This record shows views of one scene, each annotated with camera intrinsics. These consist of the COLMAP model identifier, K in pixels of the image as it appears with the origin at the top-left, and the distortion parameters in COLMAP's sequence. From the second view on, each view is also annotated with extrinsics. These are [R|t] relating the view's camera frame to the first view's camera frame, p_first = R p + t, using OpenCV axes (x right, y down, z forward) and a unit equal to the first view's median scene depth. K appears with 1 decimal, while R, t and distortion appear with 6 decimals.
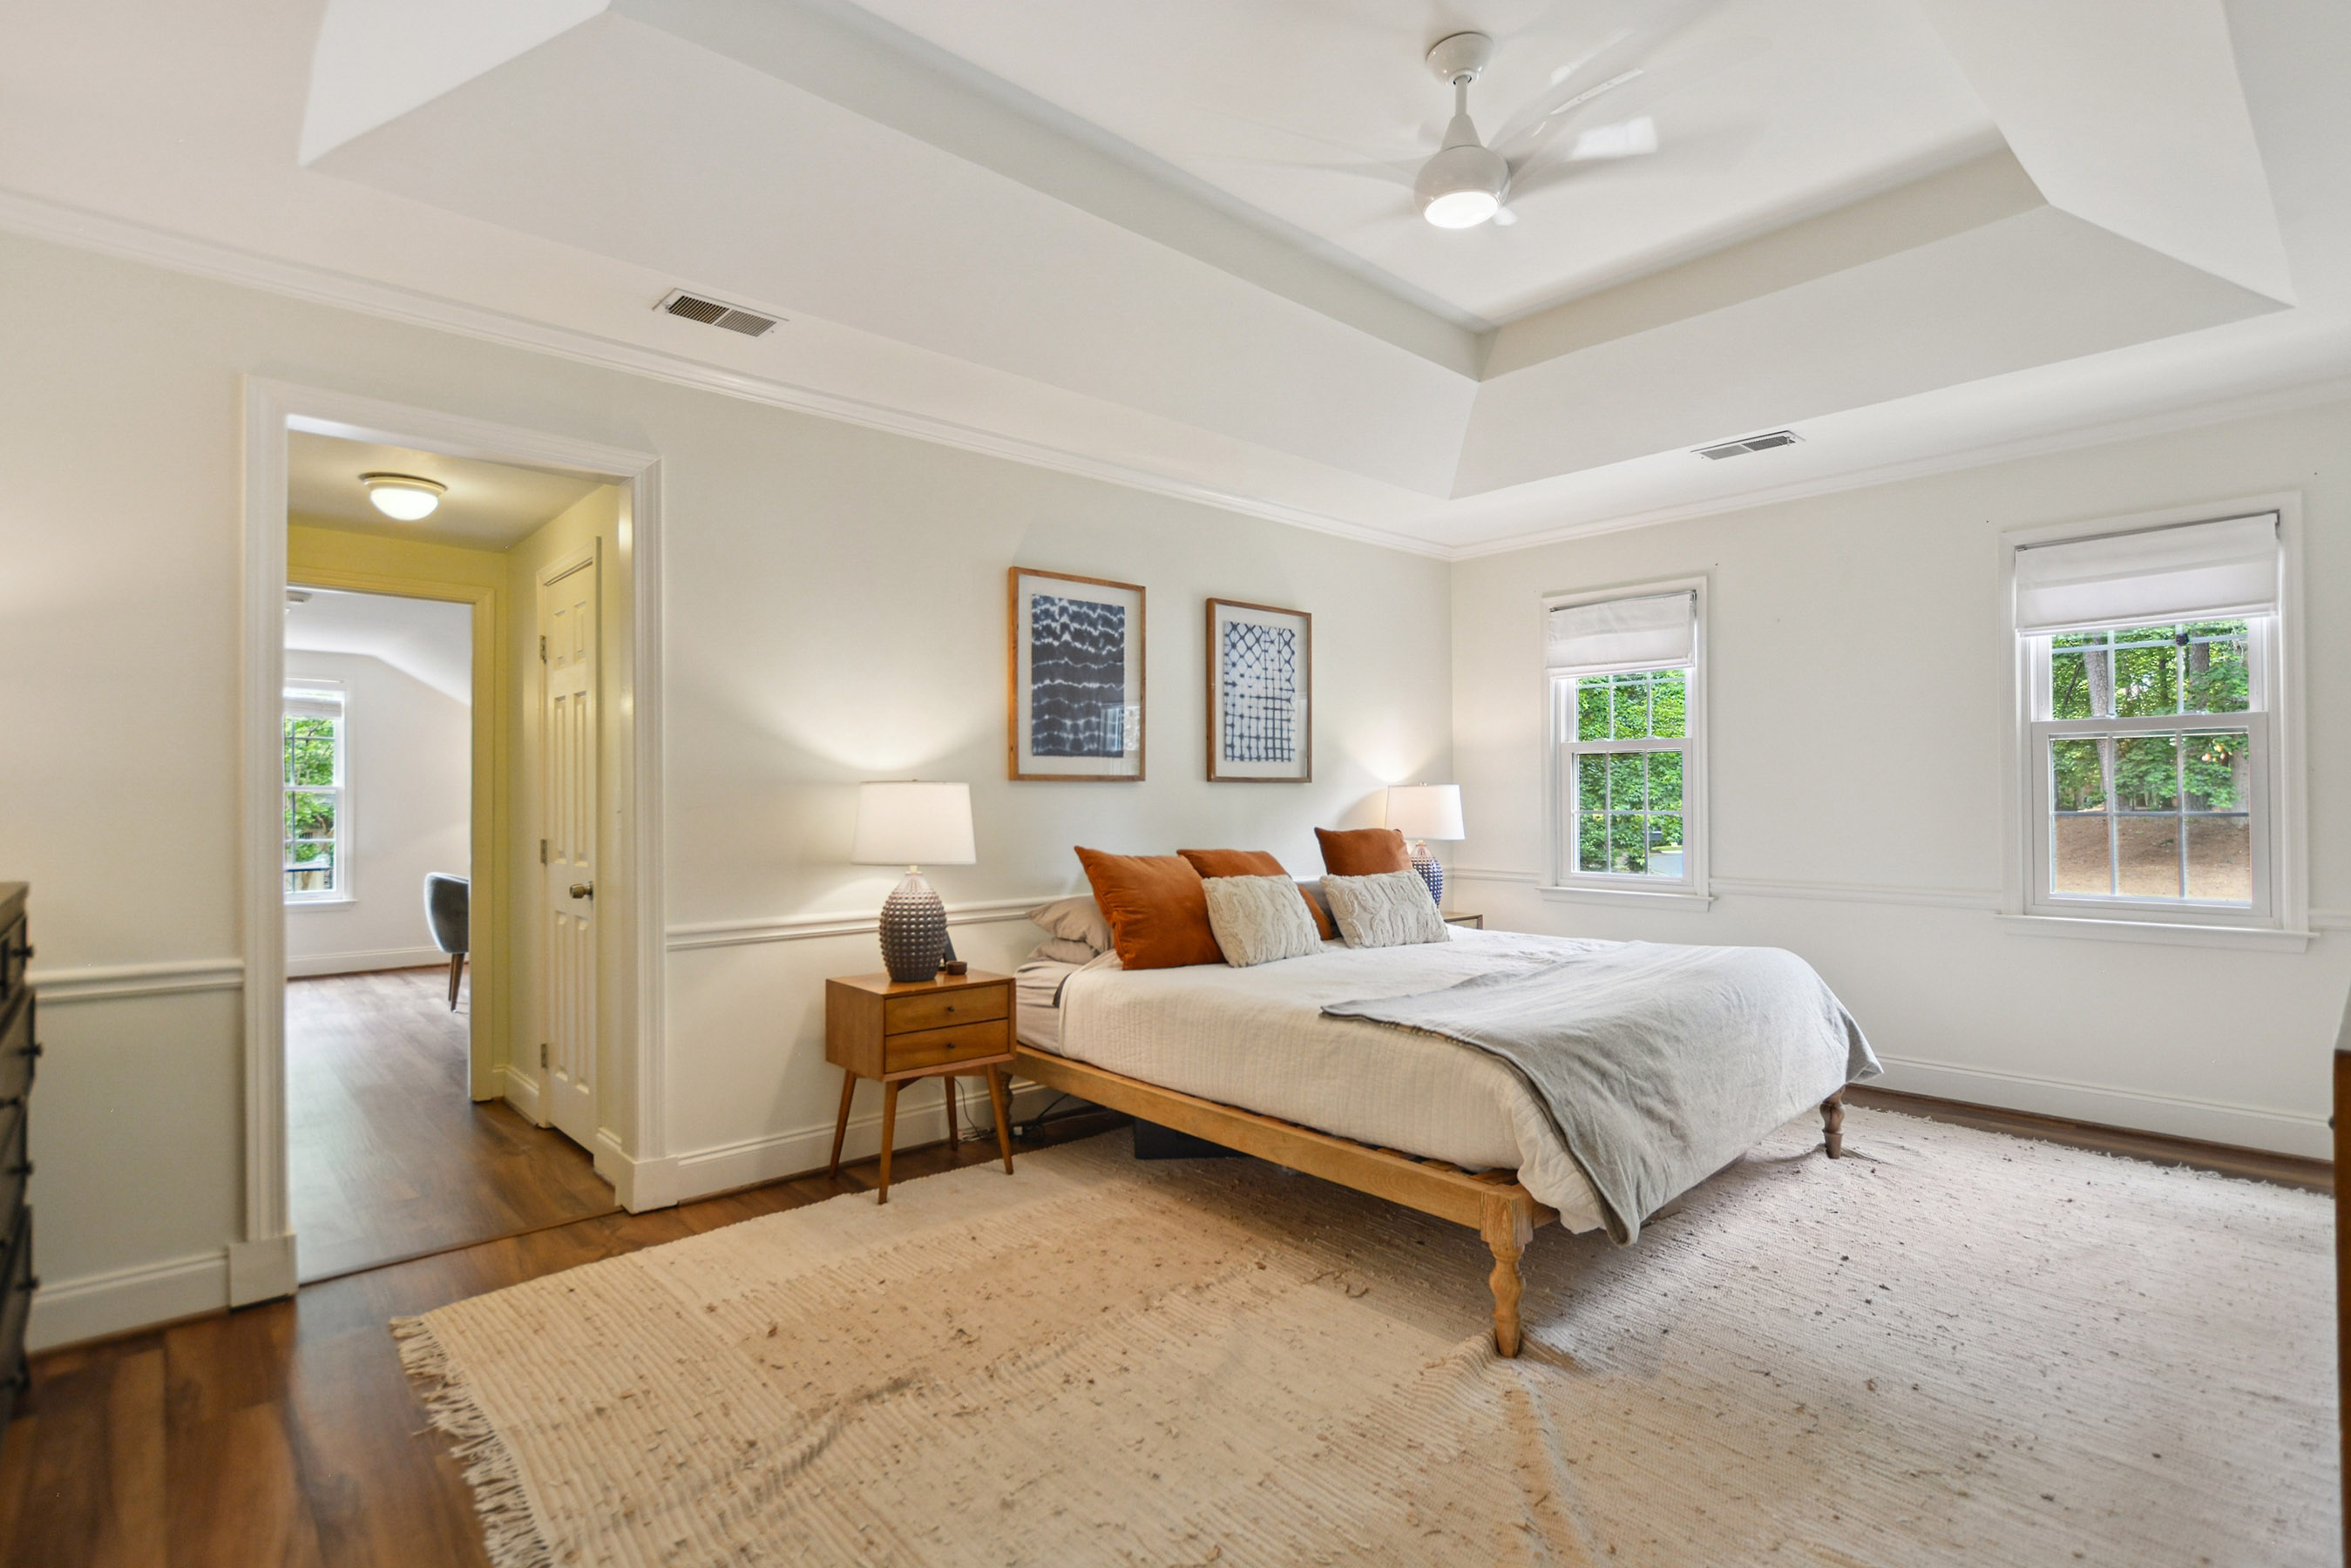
lens RADIAL K [[1154.1, 0, 1171.4], [0, 1154.1, 784.6], [0, 0, 1]] dist [-0.006897, -0.000752]
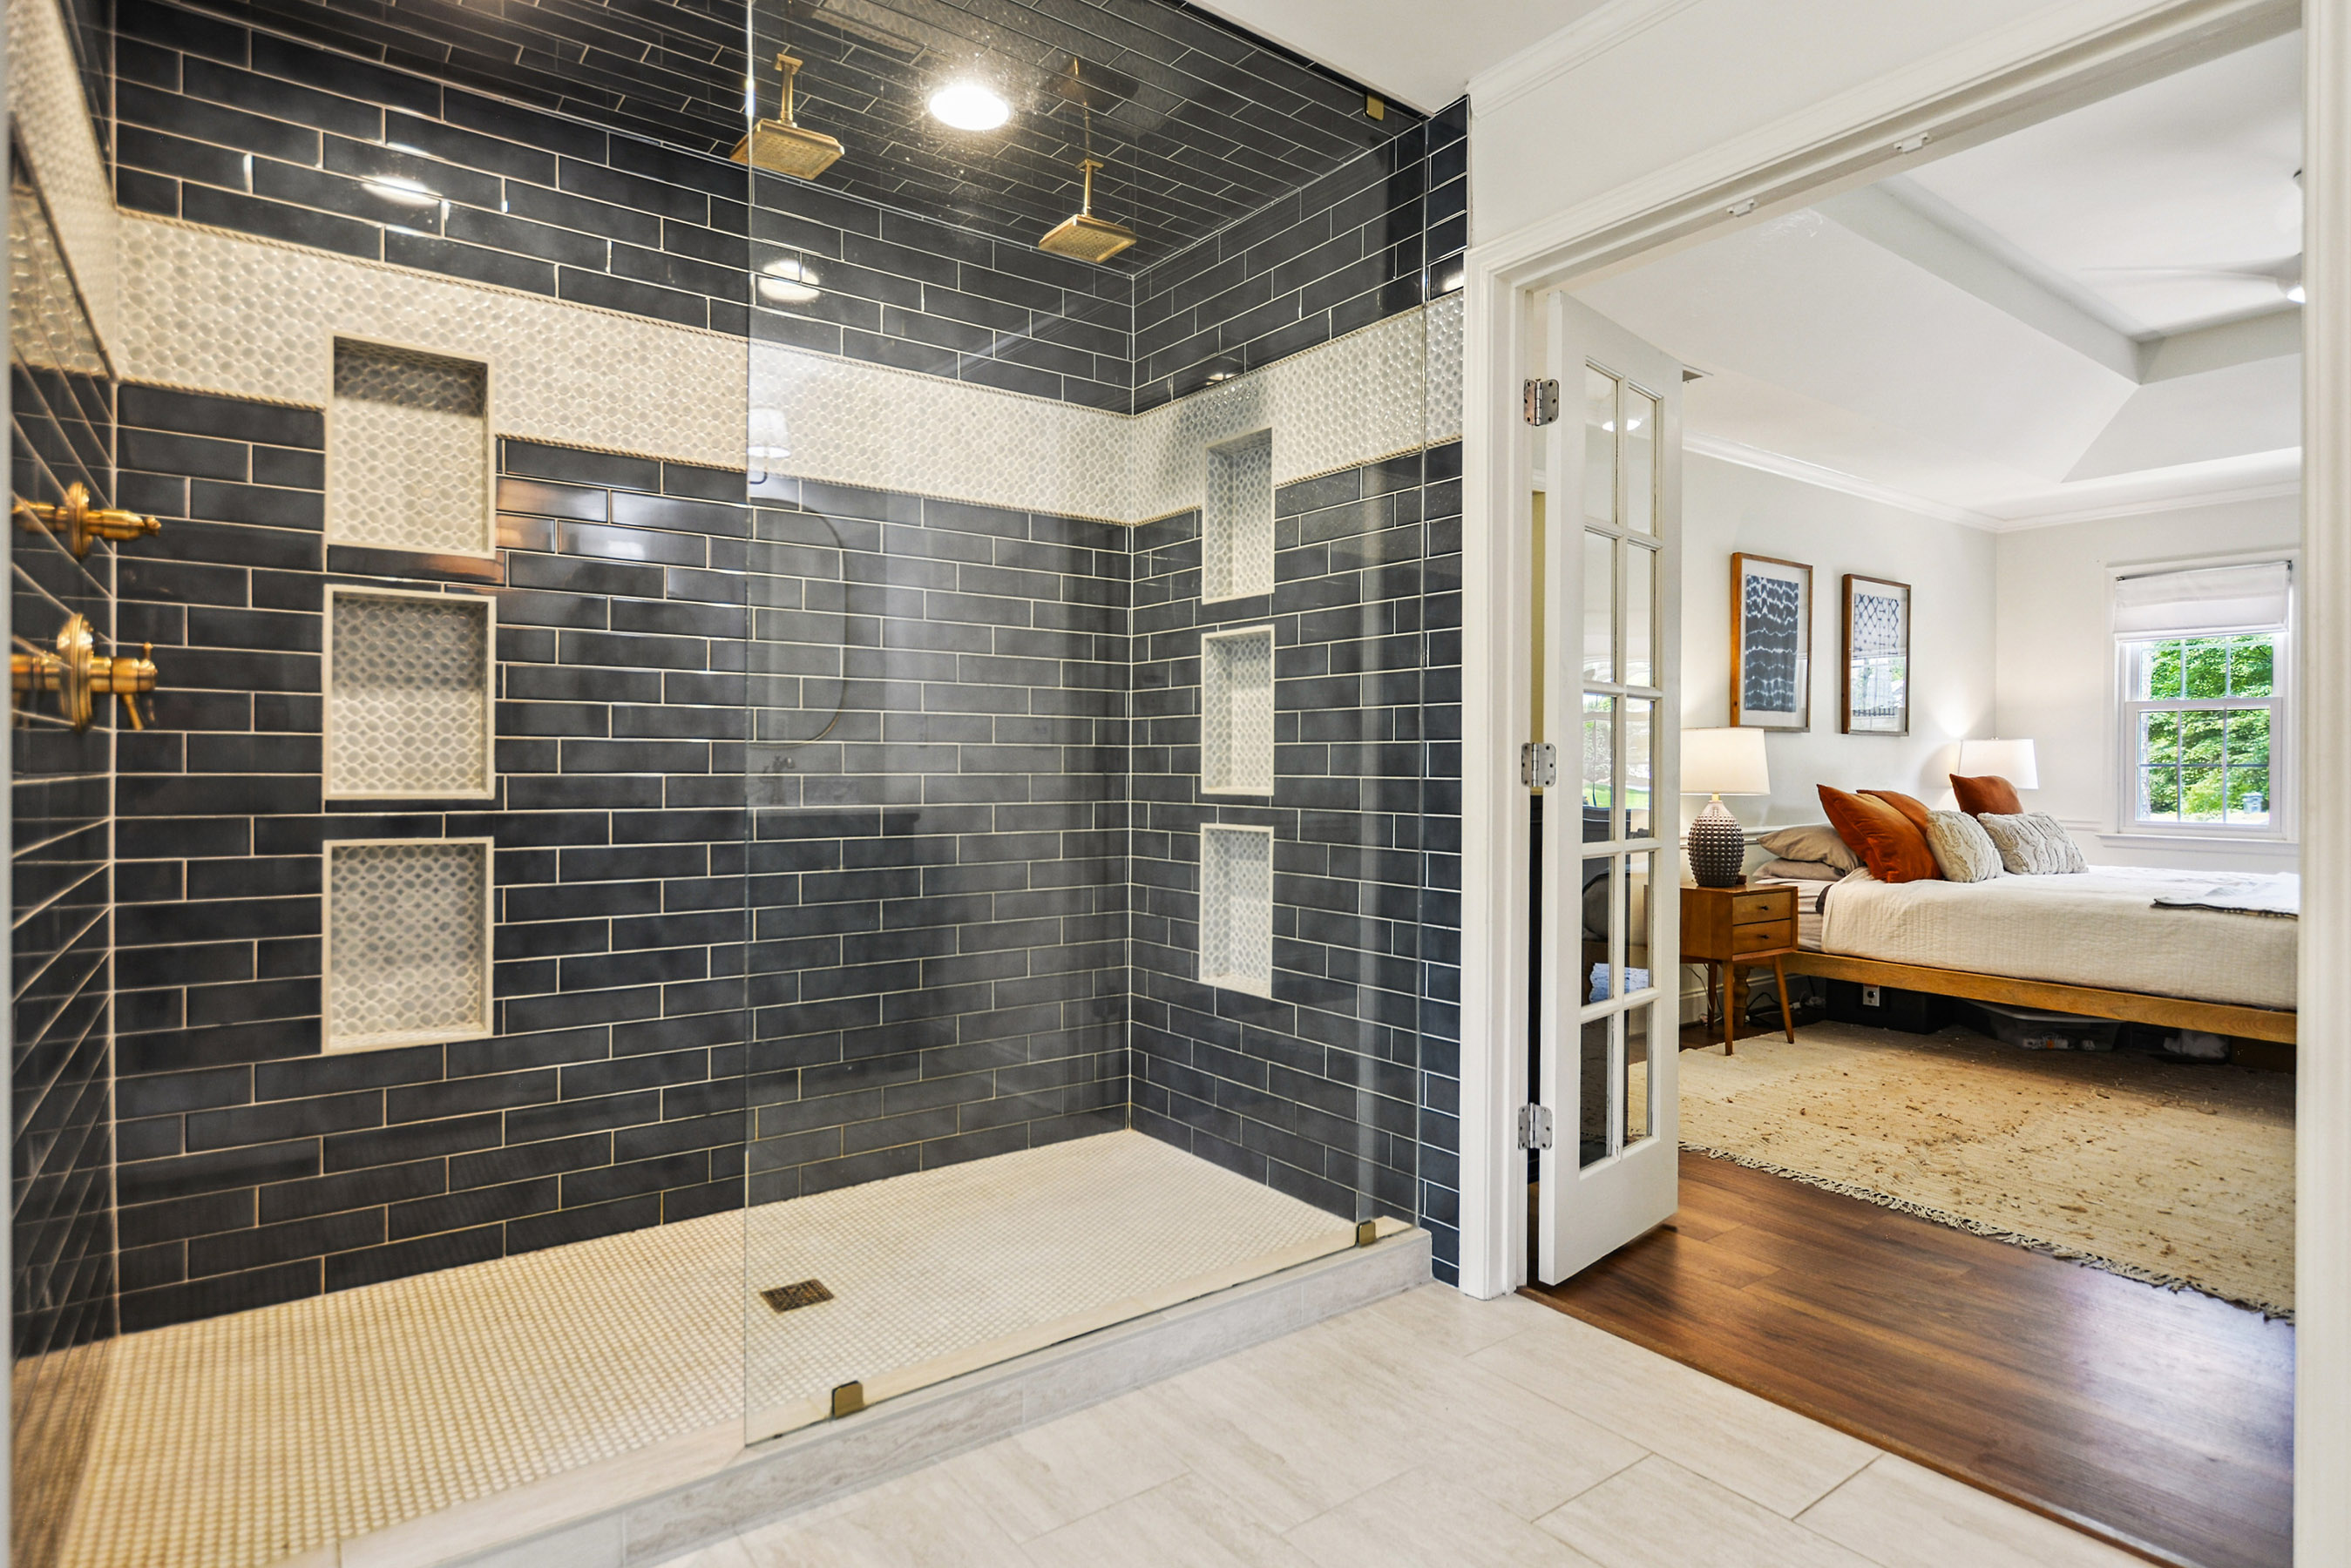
lens RADIAL K [[1263.1, 0, 1185.9], [0, 1263.1, 784.8], [0, 0, 1]] dist [-0.001546, 0.000900]
pose [[0.994984, 0.007523, -0.099754, -0.564423], [-0.005133, 0.999694, 0.024189, 0.023688], [0.099905, -0.023556, 0.994718, -0.362152]]
